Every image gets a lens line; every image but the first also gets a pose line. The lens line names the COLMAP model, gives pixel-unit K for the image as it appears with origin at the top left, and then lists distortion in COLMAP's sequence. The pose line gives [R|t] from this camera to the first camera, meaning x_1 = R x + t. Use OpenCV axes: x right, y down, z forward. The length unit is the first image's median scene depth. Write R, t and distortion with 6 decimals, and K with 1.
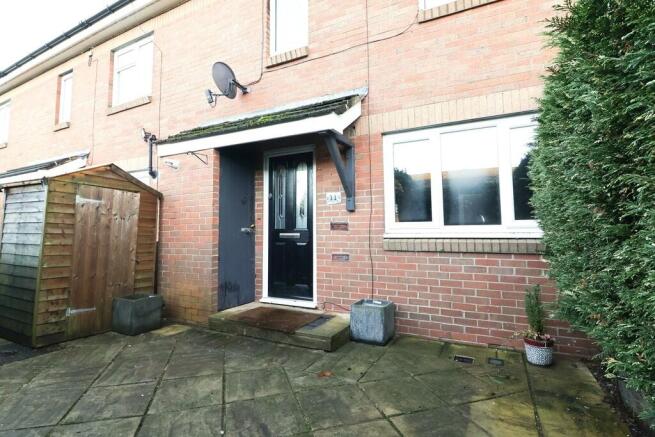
lens RADIAL K [[319.7, 0, 319.5], [0, 319.7, 212.8], [0, 0, 1]] dist [-0.002870, -0.001449]
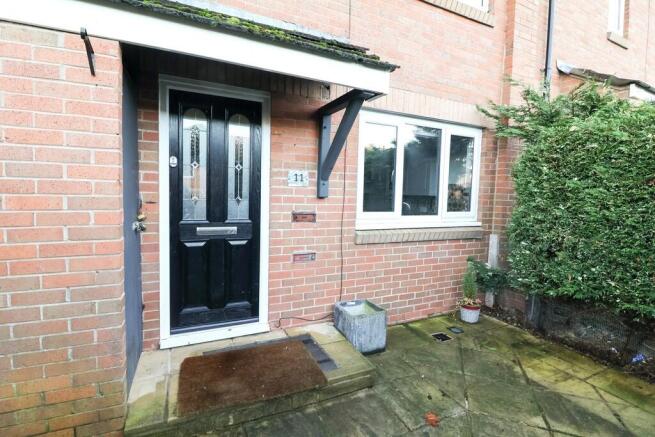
lens RADIAL K [[308.7, 0, 323.5], [0, 308.7, 210.5], [0, 0, 1]] dist [-0.000151, -0.011226]
pose [[0.605981, -0.031790, 0.794843, -0.508024], [-0.081801, 0.991414, 0.102016, -0.052767], [-0.791262, -0.126839, 0.598178, 0.551765]]
